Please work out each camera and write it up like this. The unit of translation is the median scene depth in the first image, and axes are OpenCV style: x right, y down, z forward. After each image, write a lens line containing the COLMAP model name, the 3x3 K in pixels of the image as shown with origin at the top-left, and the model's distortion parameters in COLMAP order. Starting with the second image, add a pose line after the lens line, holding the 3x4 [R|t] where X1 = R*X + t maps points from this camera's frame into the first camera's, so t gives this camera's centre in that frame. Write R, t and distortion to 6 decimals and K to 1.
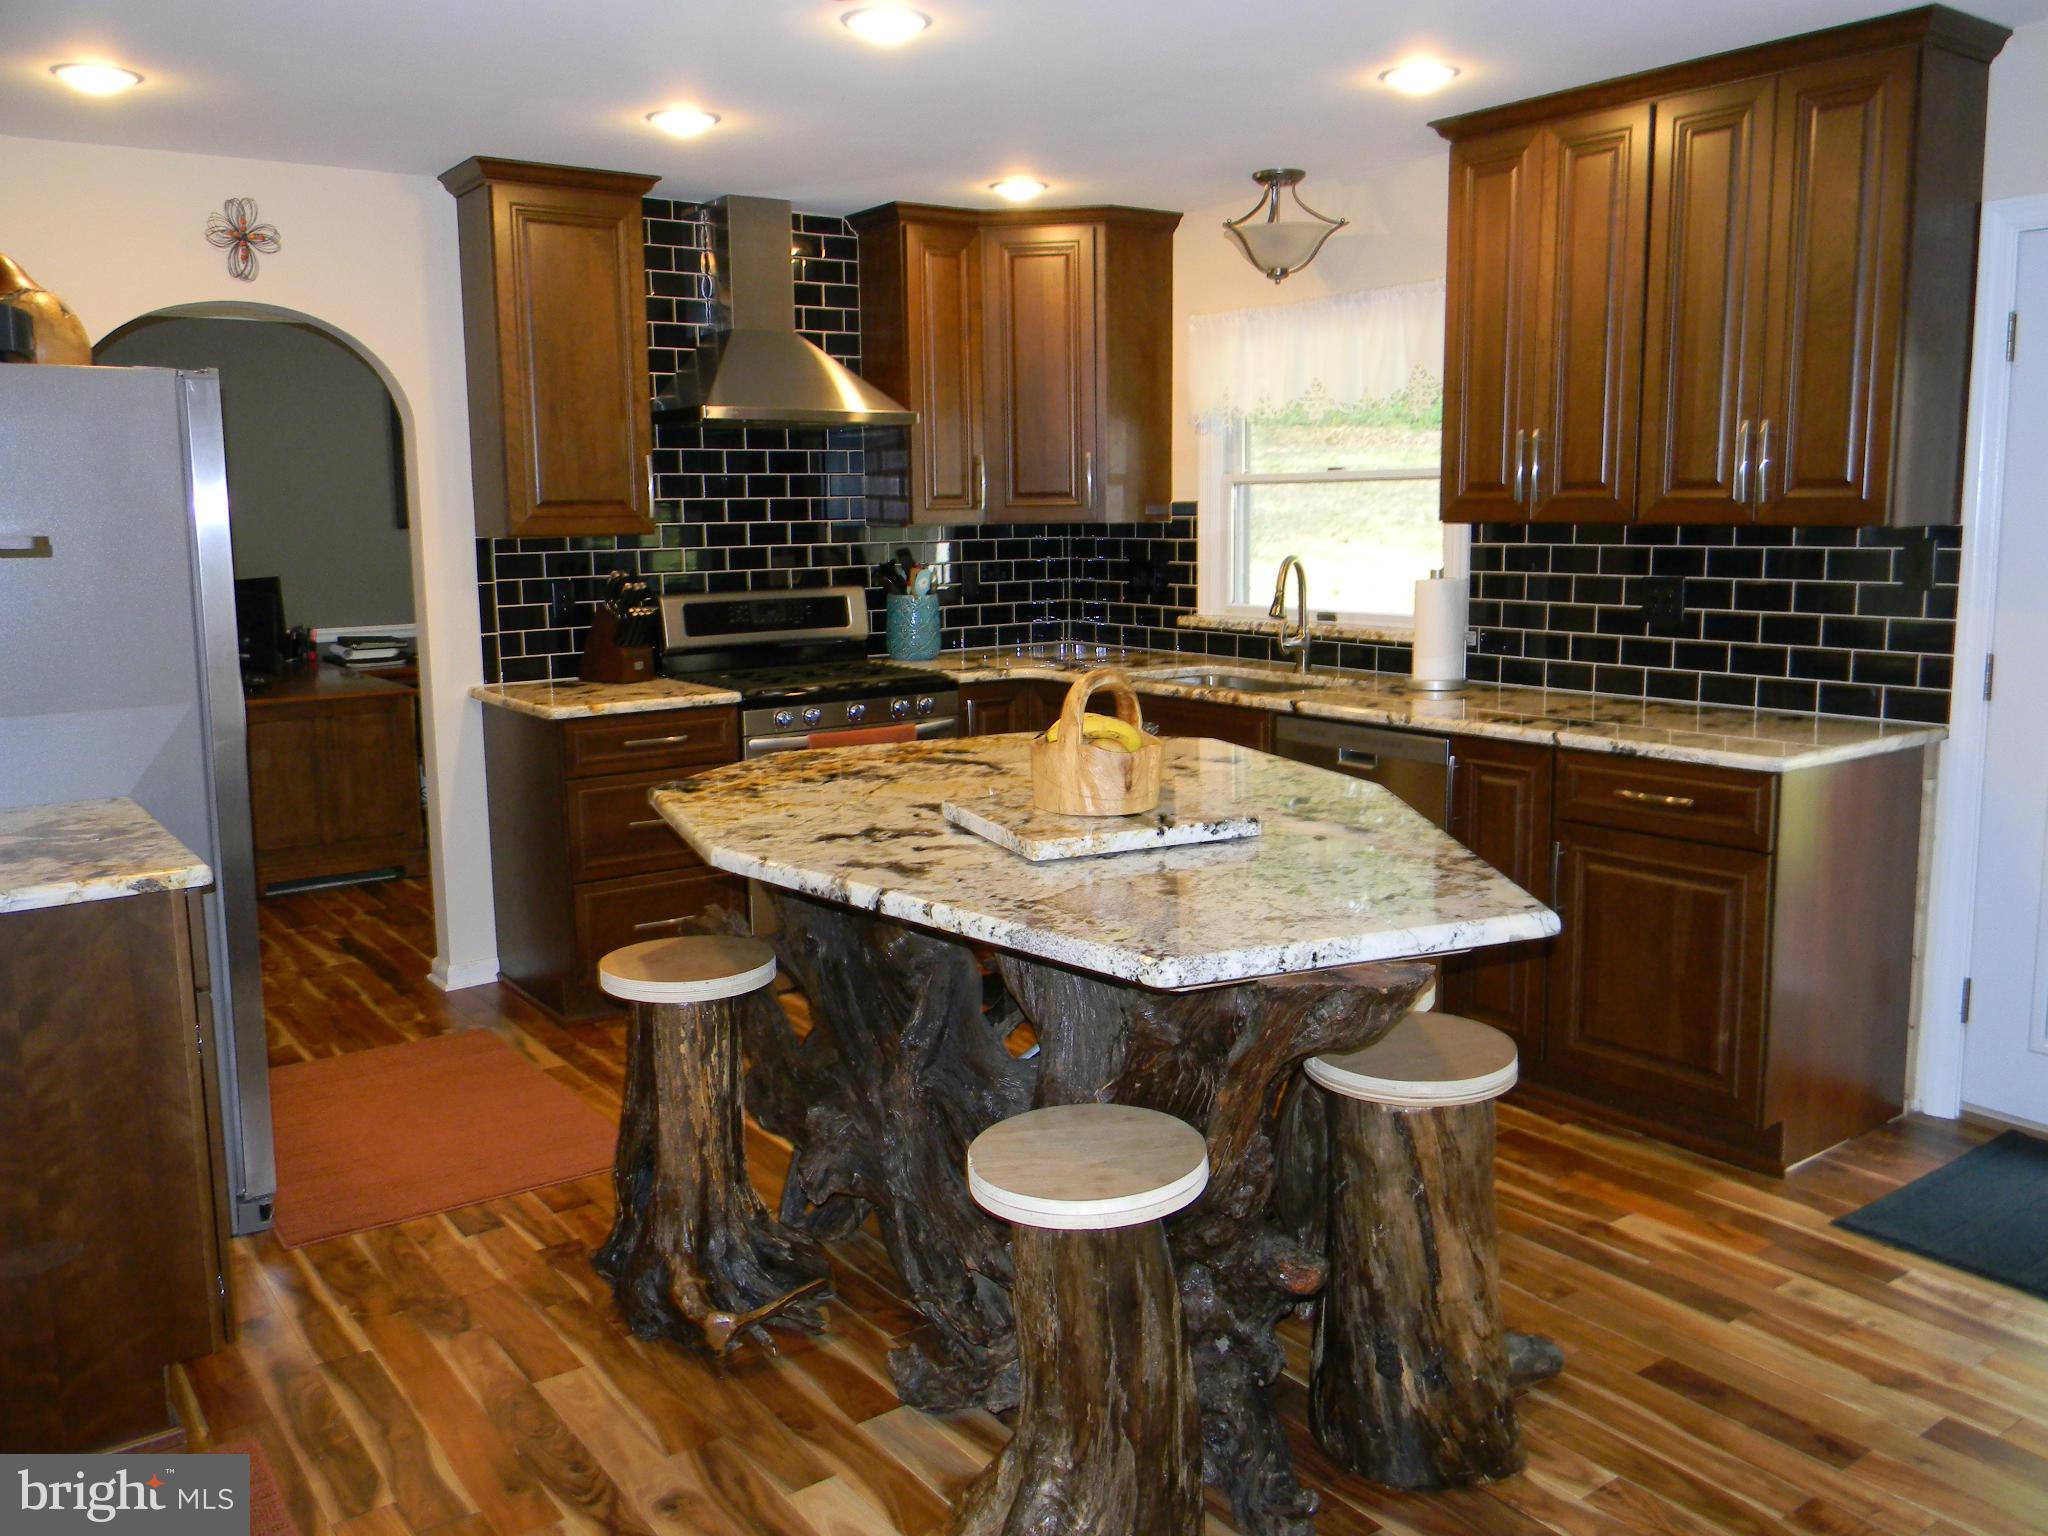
lens RADIAL K [[1640.7, 0, 1018.6], [0, 1640.7, 745.5], [0, 0, 1]] dist [0.008989, -0.020368]
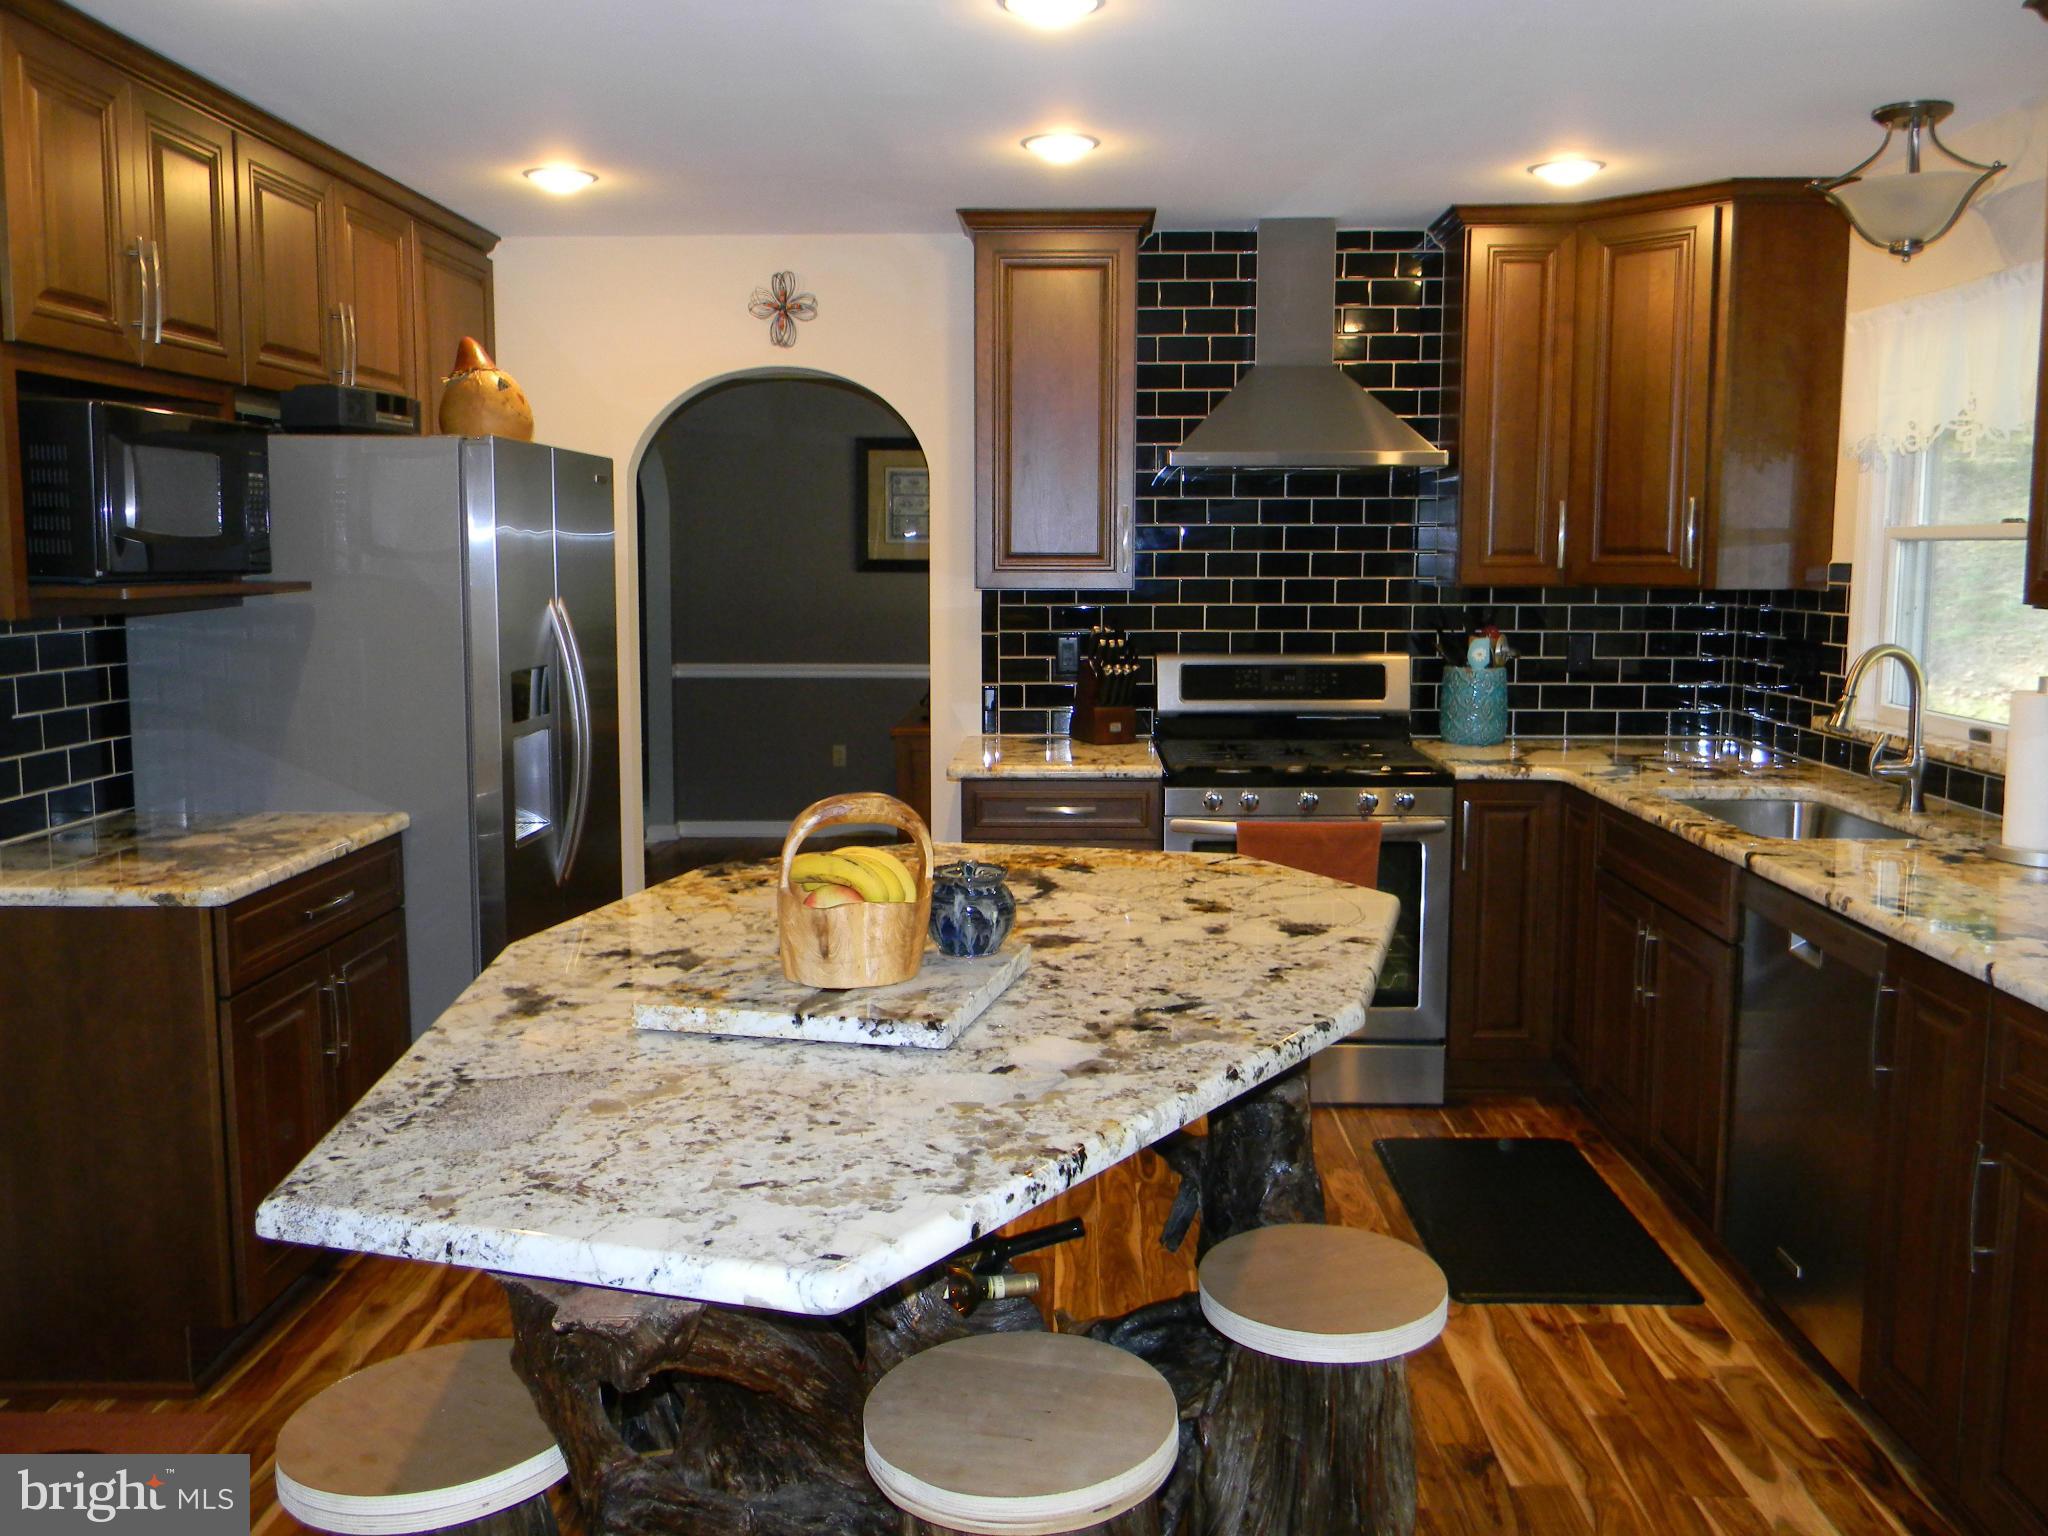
lens RADIAL K [[1638.9, 0, 1030.1], [0, 1638.9, 741.5], [0, 0, 1]] dist [0.021633, -0.061117]
pose [[0.794854, 0.084083, -0.600947, 0.405291], [-0.098382, 0.995107, 0.009105, -0.060777], [0.598772, 0.051885, 0.799237, 0.299530]]
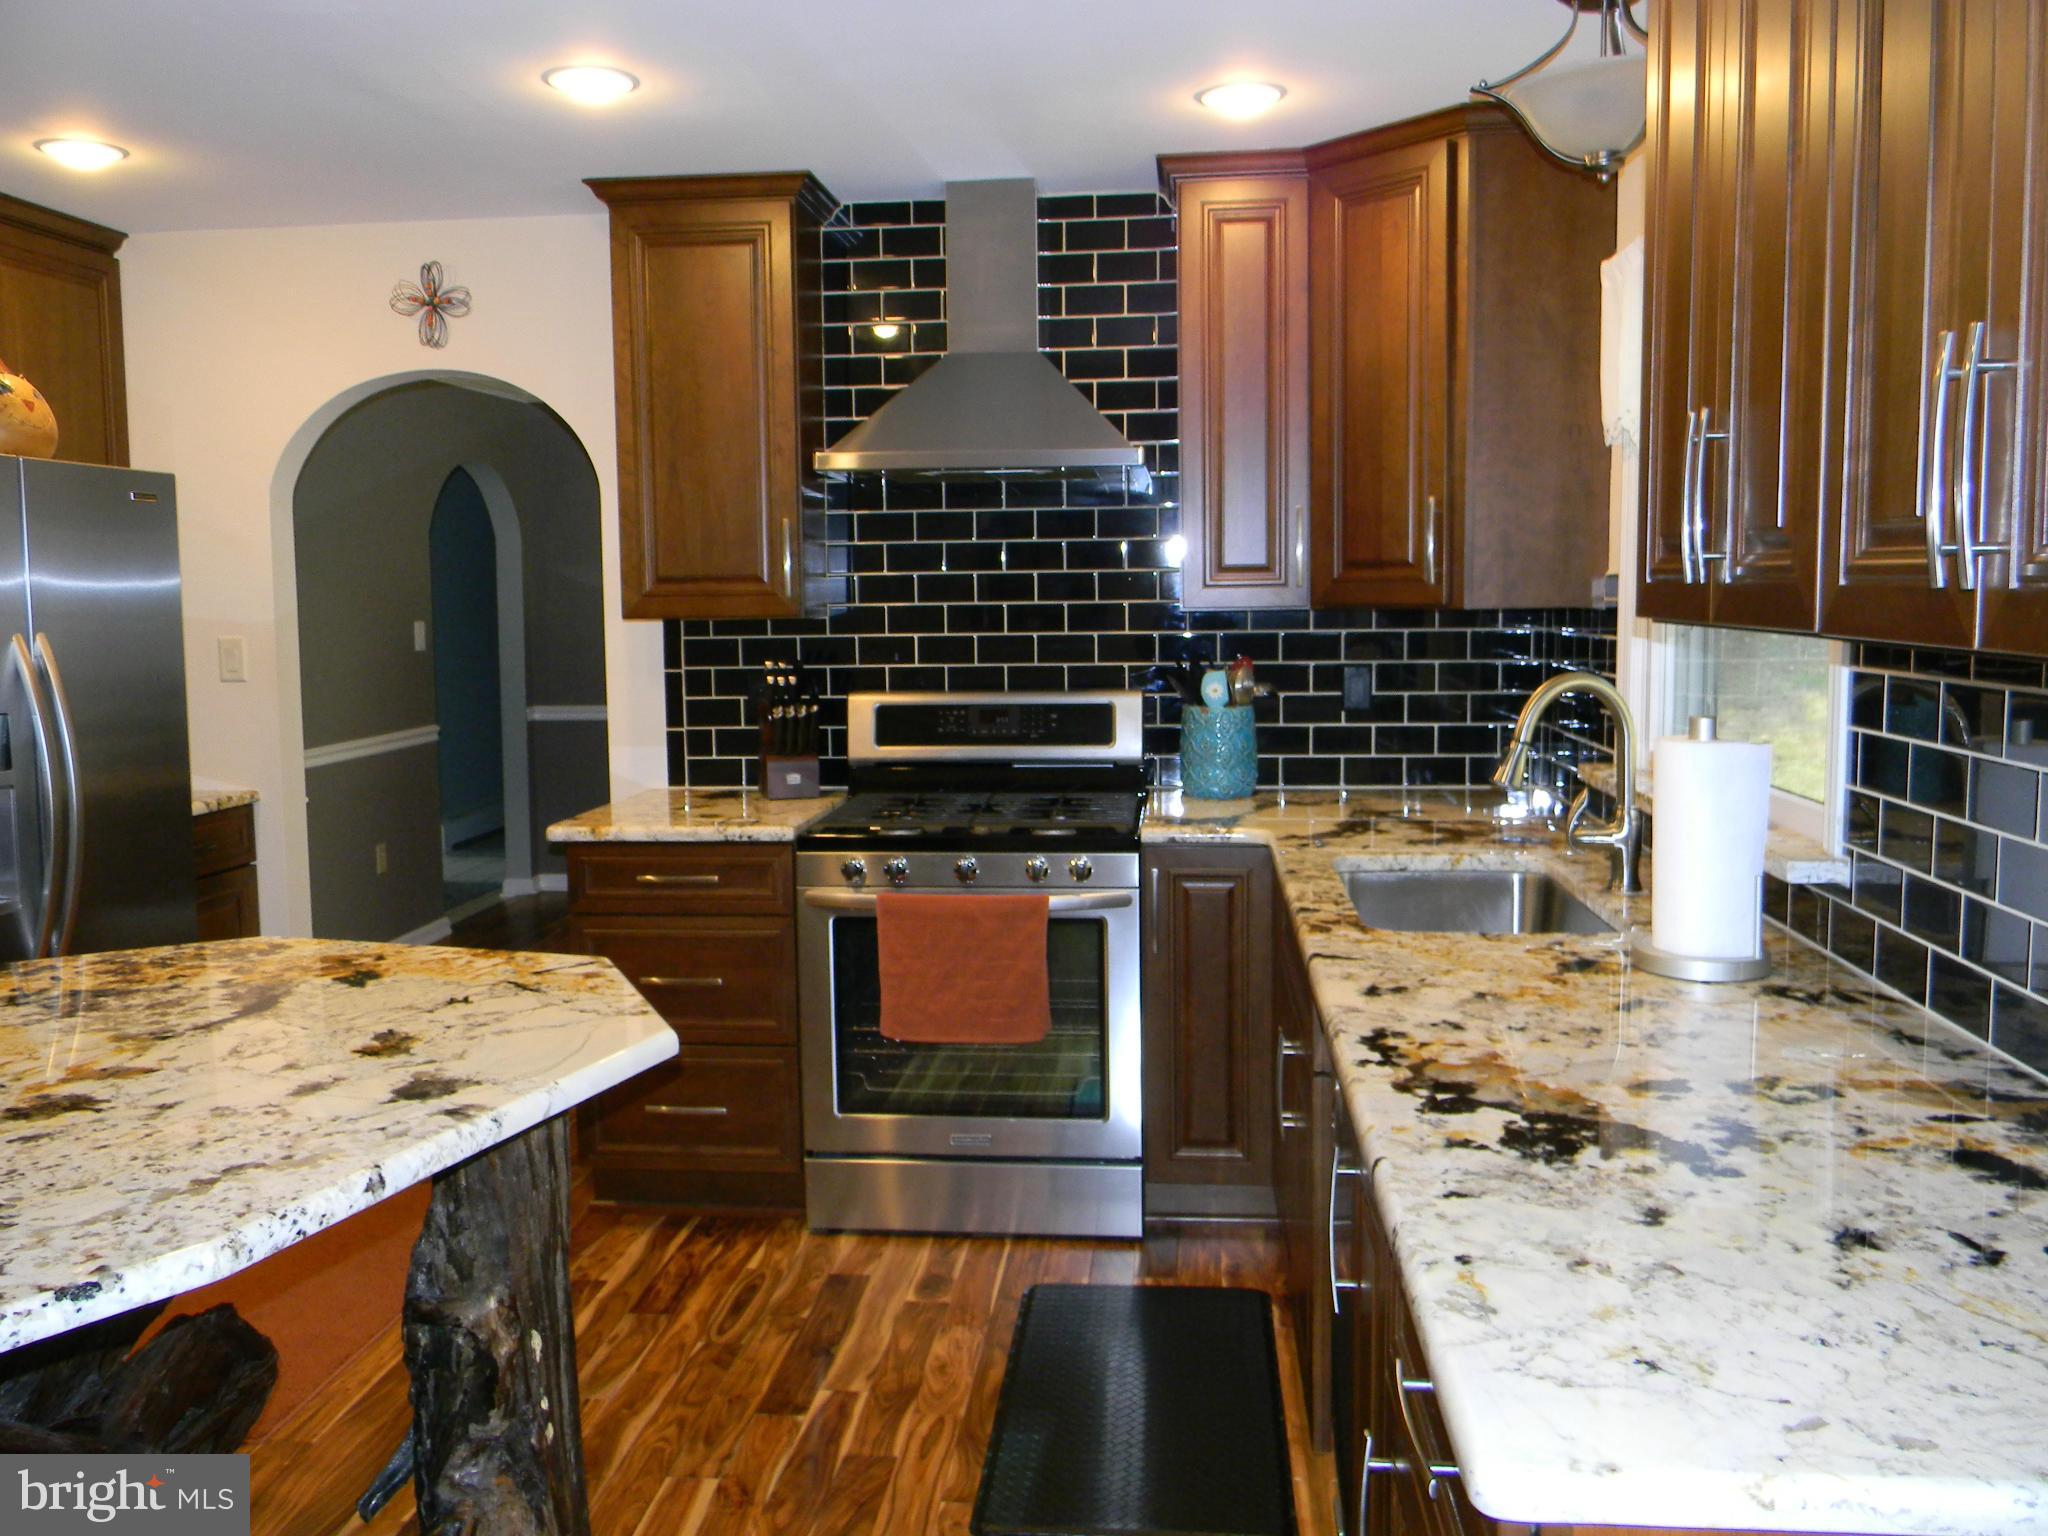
lens RADIAL K [[1640.7, 0, 1018.6], [0, 1640.7, 745.5], [0, 0, 1]] dist [0.008989, -0.020368]
pose [[0.746256, 0.067699, -0.662207, 0.525283], [-0.093738, 0.995589, -0.003854, -0.099056], [0.659025, 0.064950, 0.749311, 0.640833]]
